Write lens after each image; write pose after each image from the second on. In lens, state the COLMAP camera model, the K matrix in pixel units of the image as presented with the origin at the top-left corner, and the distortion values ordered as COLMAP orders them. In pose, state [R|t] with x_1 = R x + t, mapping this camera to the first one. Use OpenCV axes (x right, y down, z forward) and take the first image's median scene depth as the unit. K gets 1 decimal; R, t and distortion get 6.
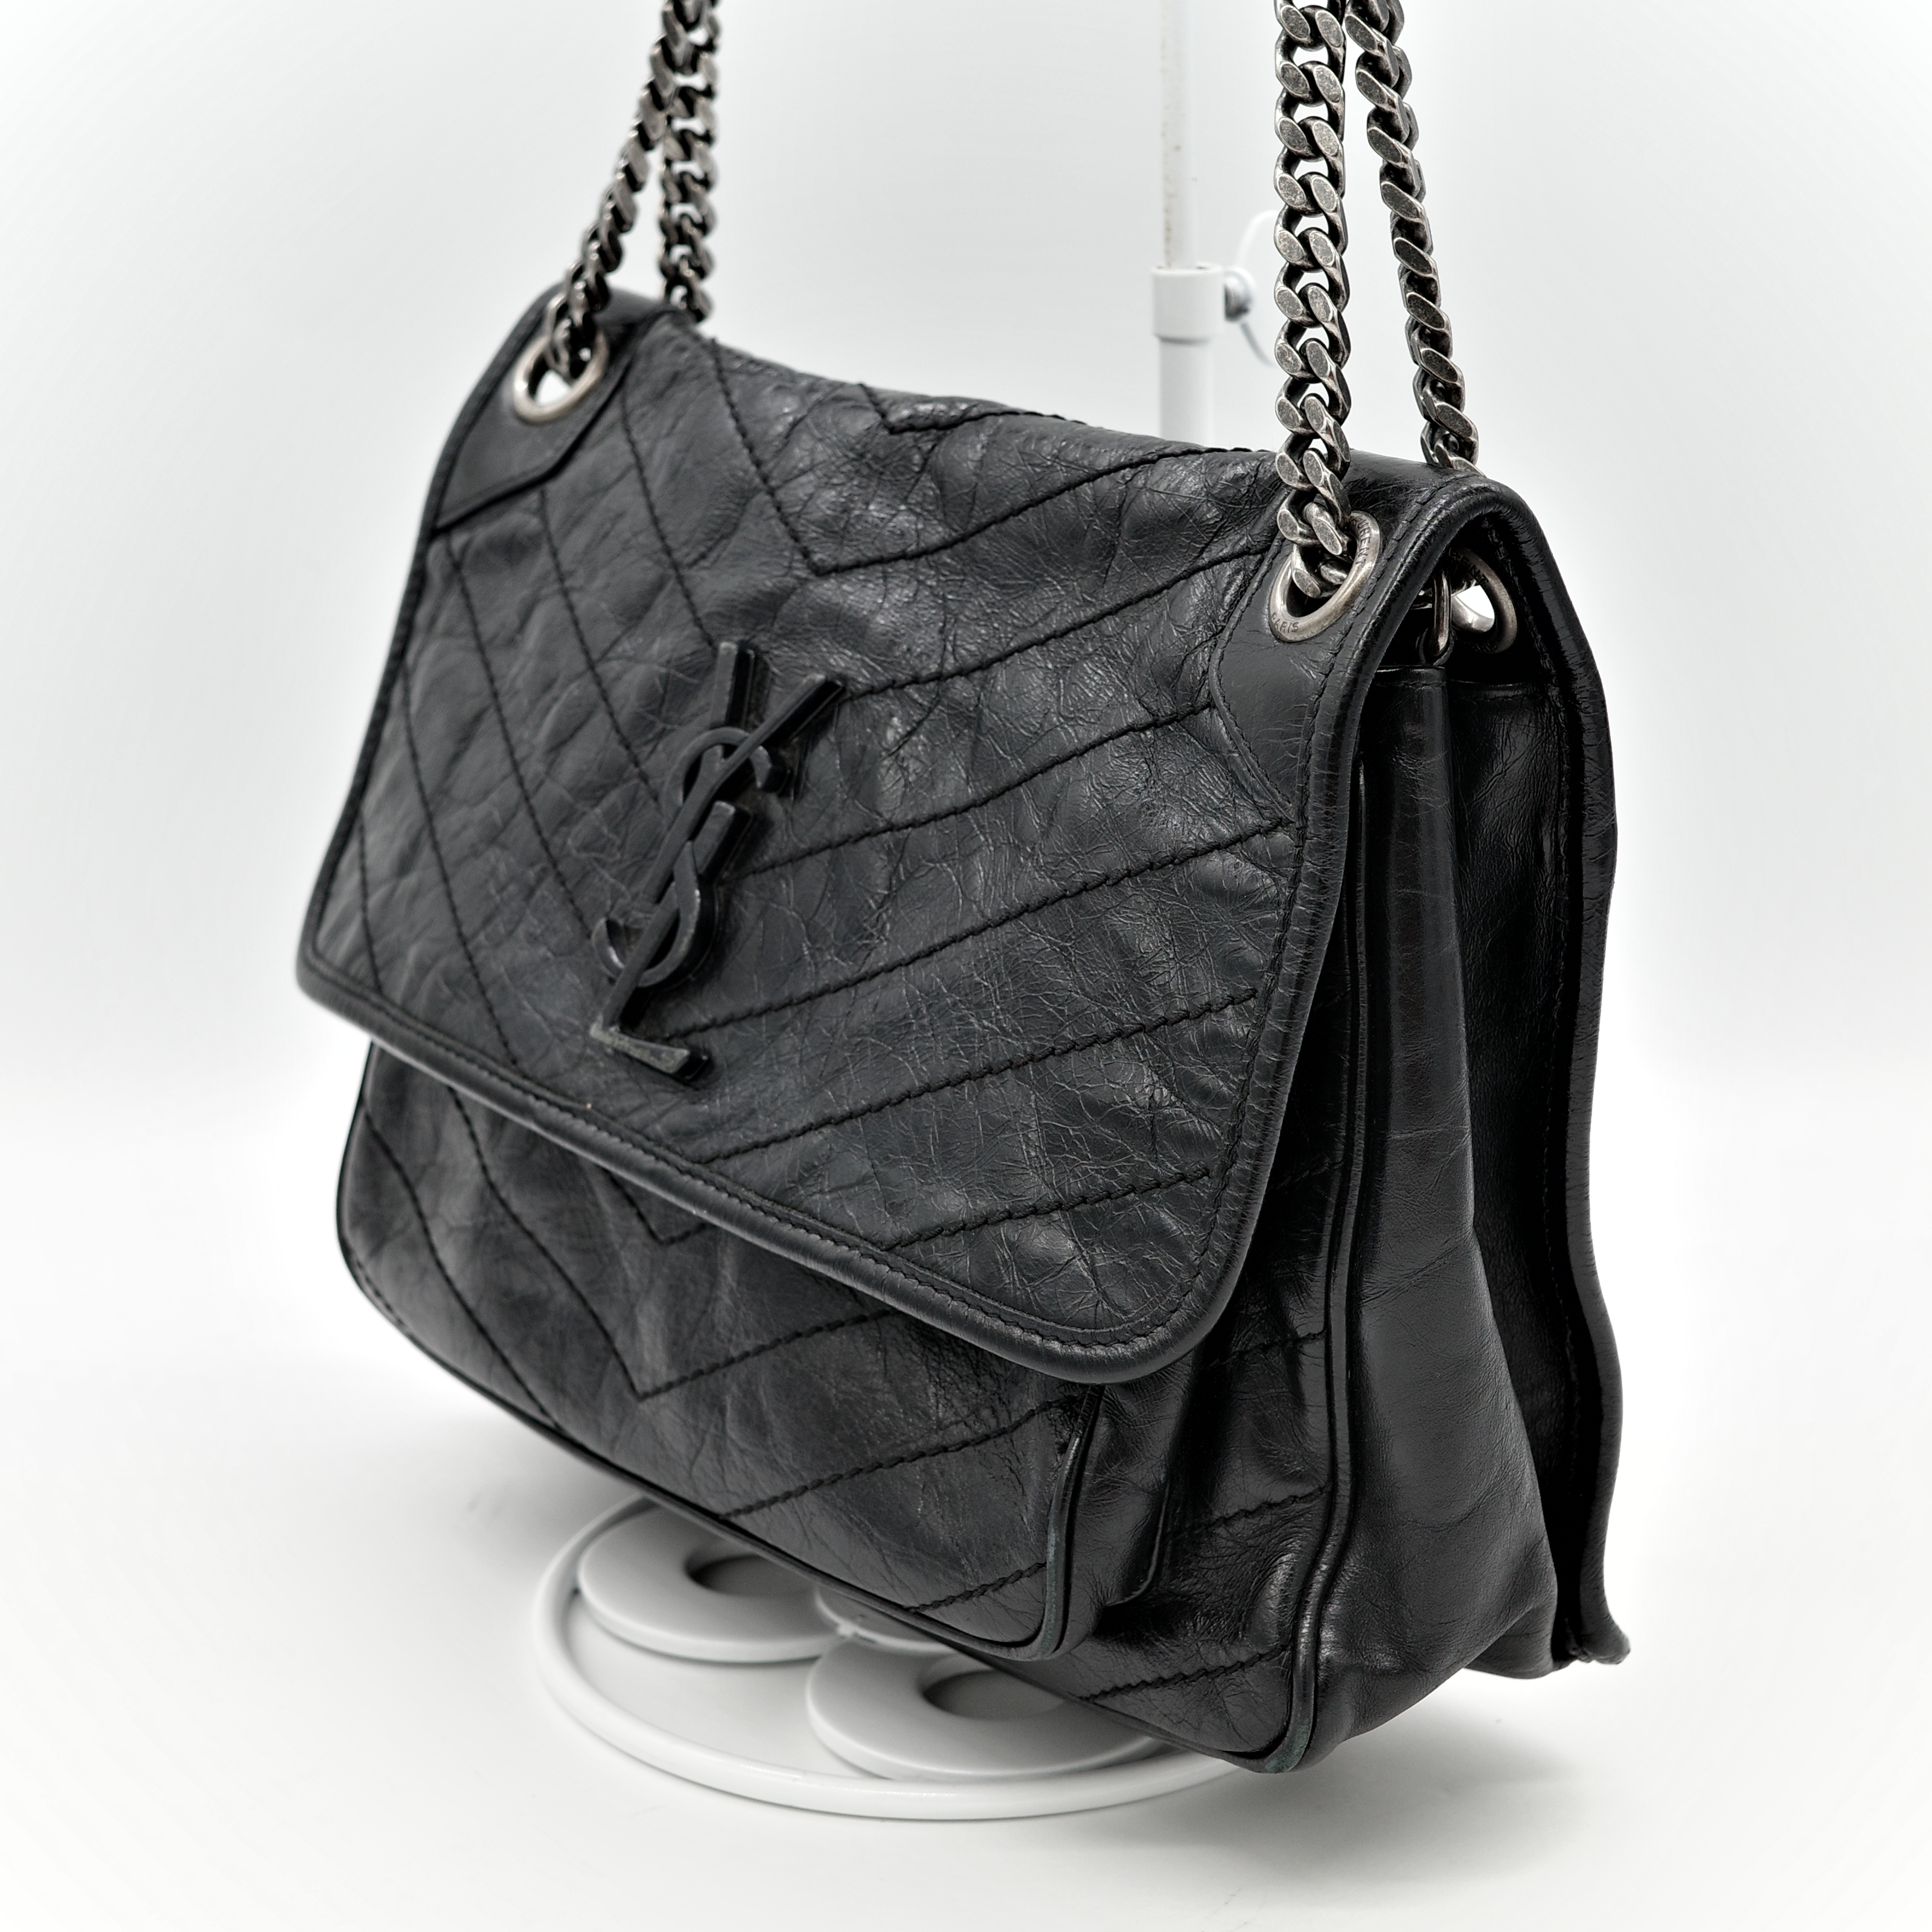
lens RADIAL K [[4182.2, 0, 966.0], [0, 4182.2, 966.0], [0, 0, 1]] dist [0.130753, -0.366446]
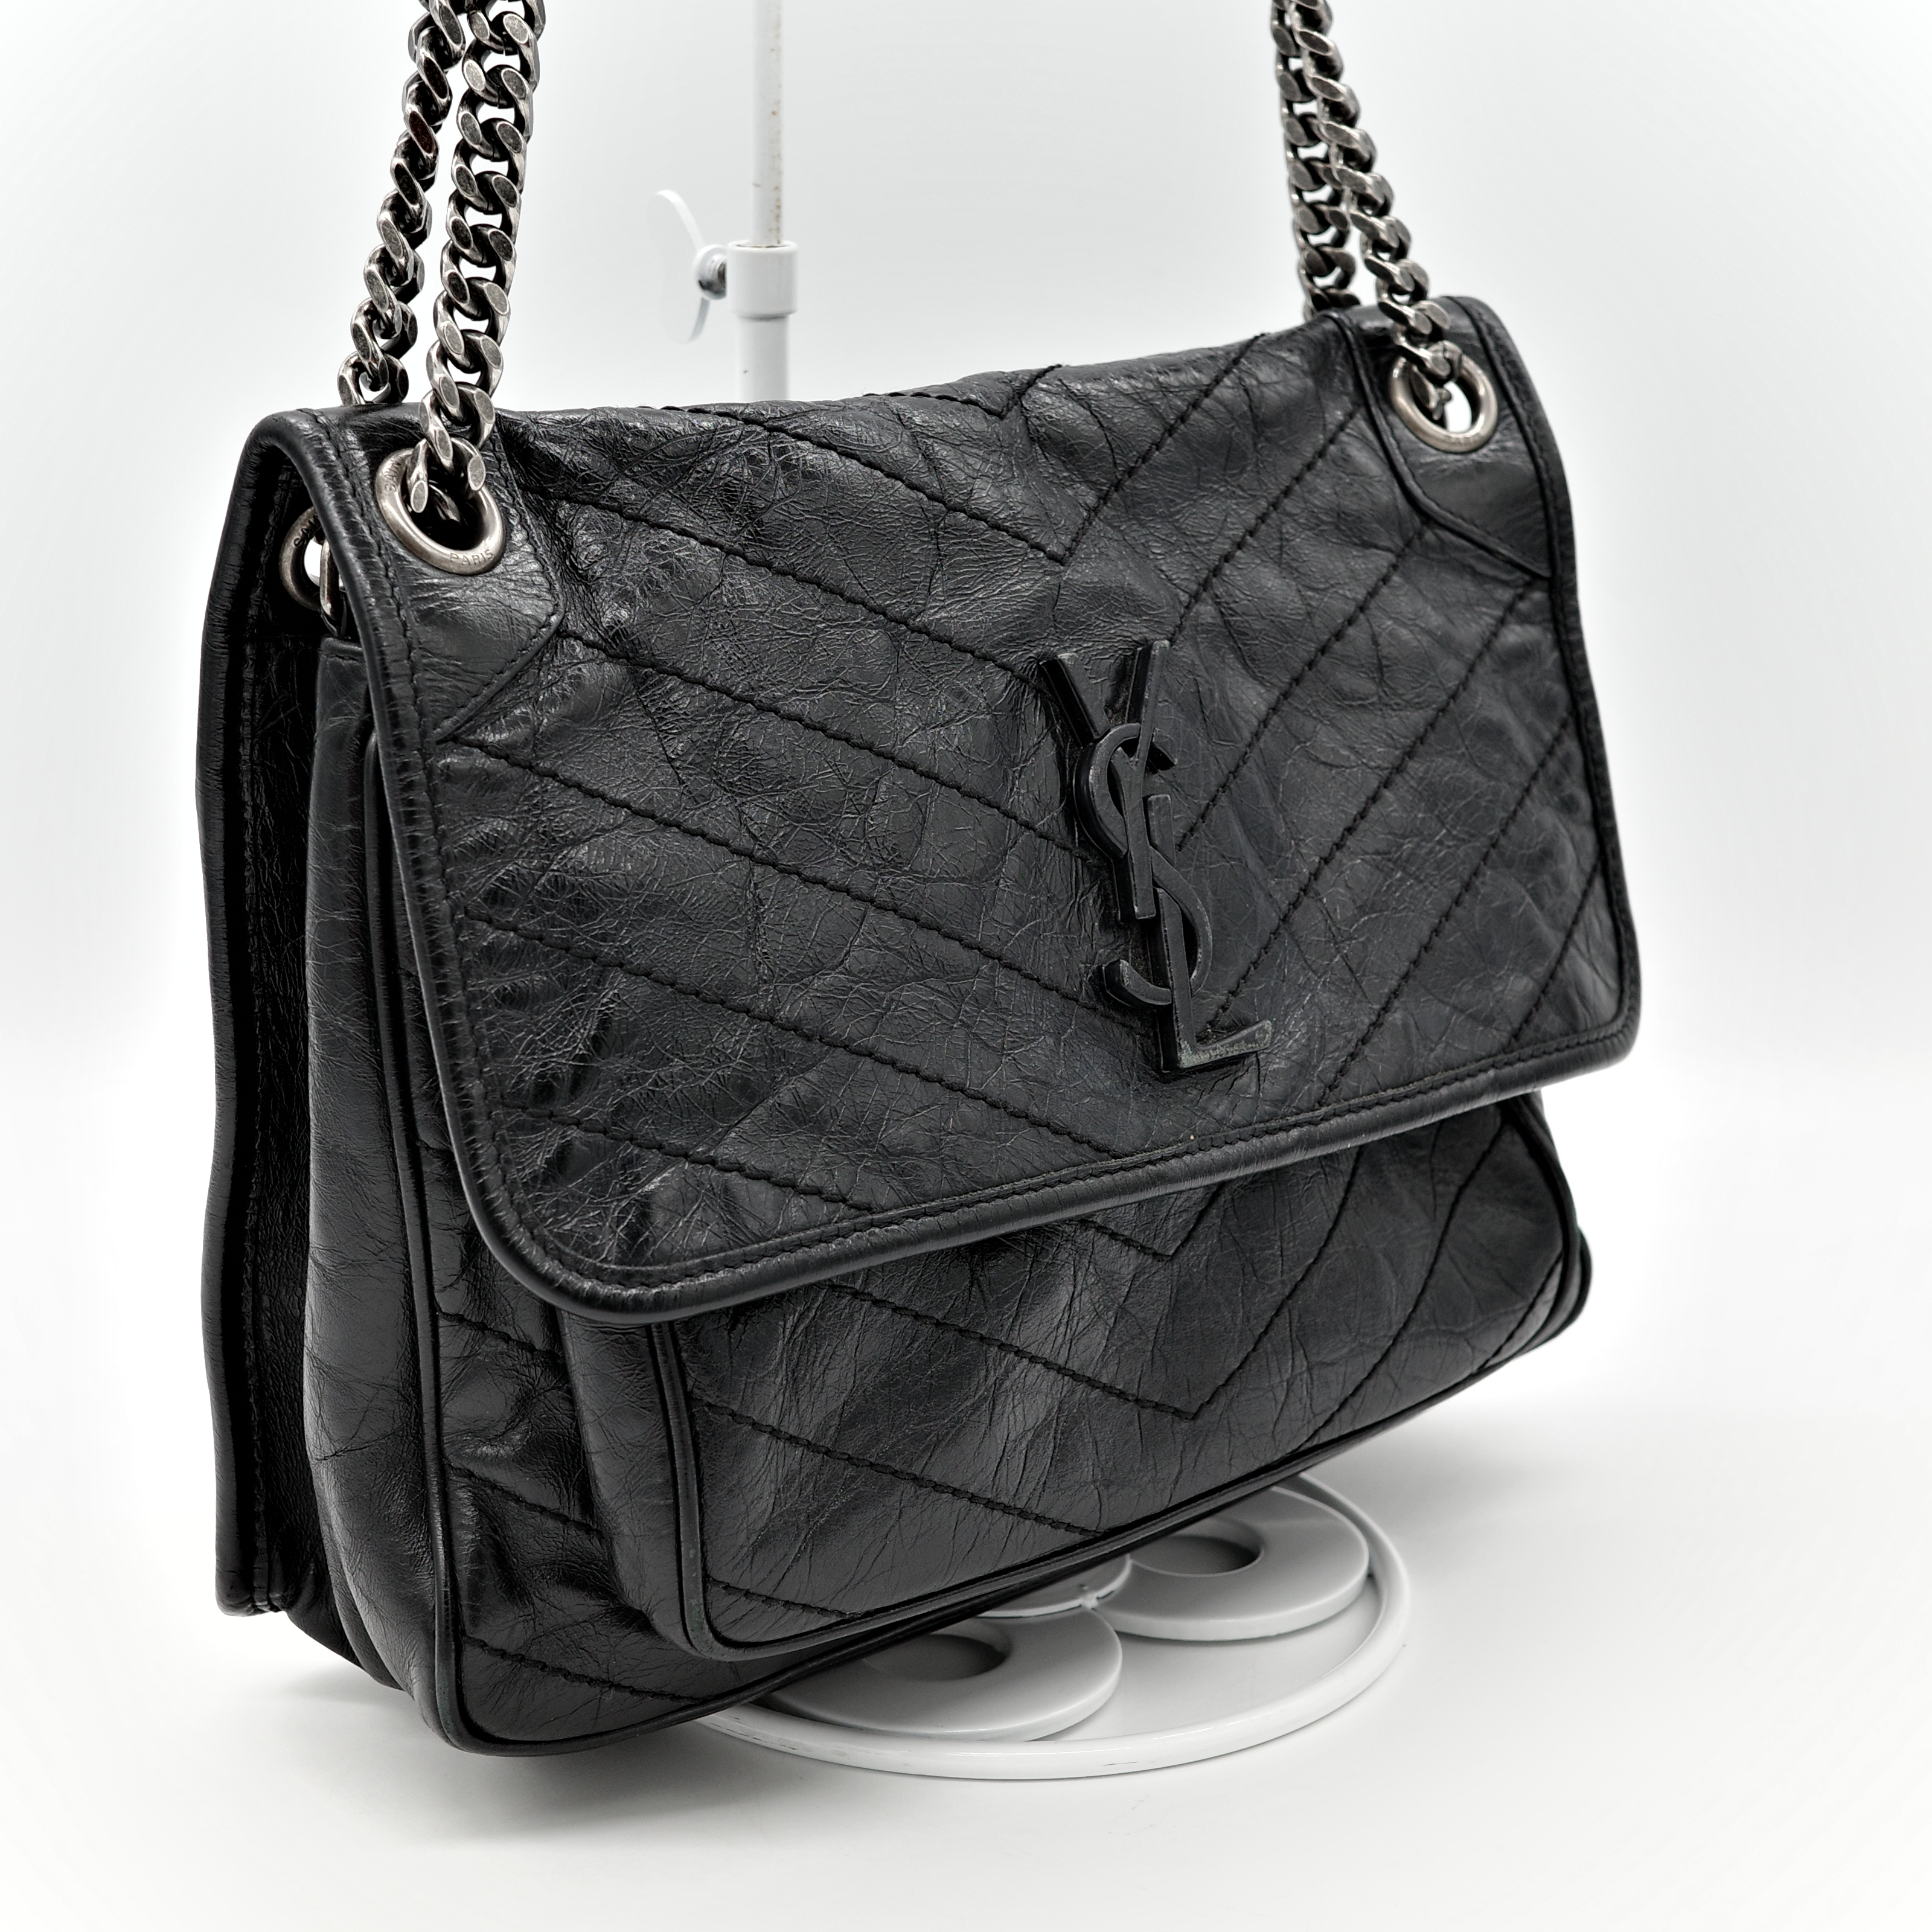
lens RADIAL K [[4182.2, 0, 966.0], [0, 4182.2, 966.0], [0, 0, 1]] dist [0.130753, -0.366446]
pose [[-0.083264, -0.275677, 0.957637, -1.042639], [0.279252, 0.916018, 0.287976, -0.308060], [-0.956601, 0.291400, 0.000712, 1.085606]]
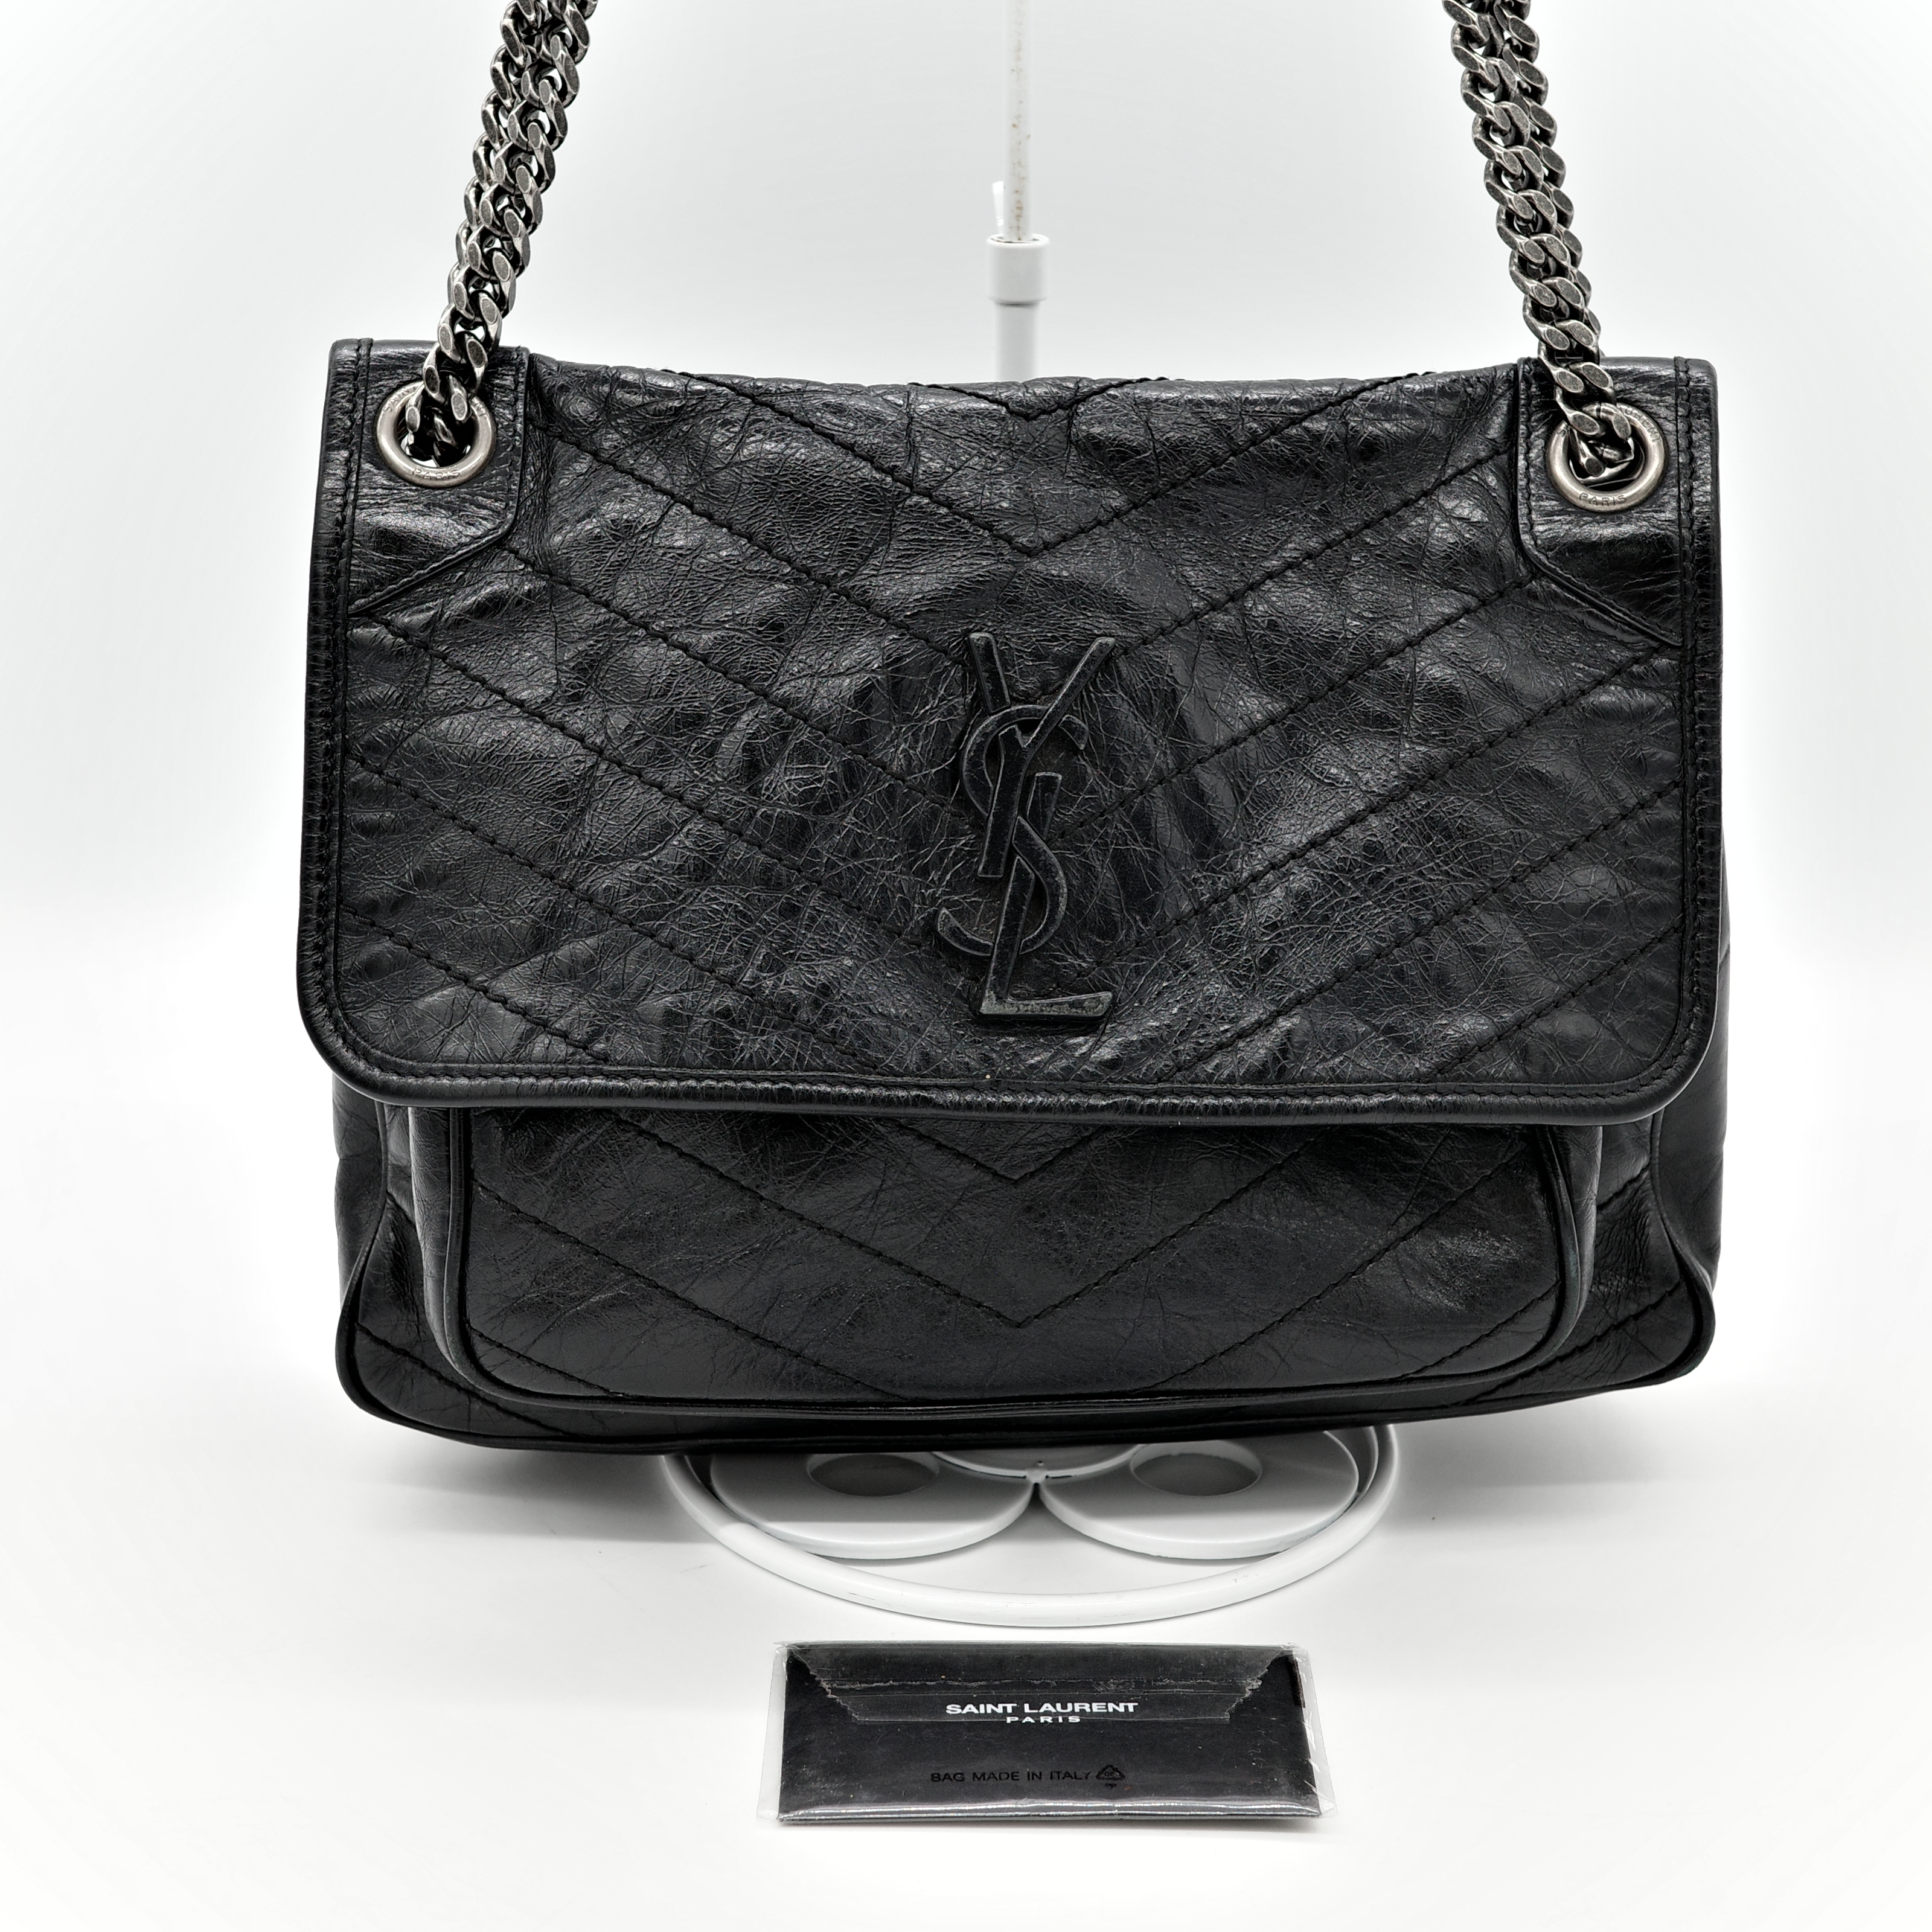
lens RADIAL K [[4182.2, 0, 966.0], [0, 4182.2, 966.0], [0, 0, 1]] dist [0.130753, -0.366446]
pose [[0.564274, -0.264967, 0.781912, -0.974833], [0.223783, 0.960730, 0.164068, -0.180933], [-0.794679, 0.082399, 0.601411, 0.367328]]
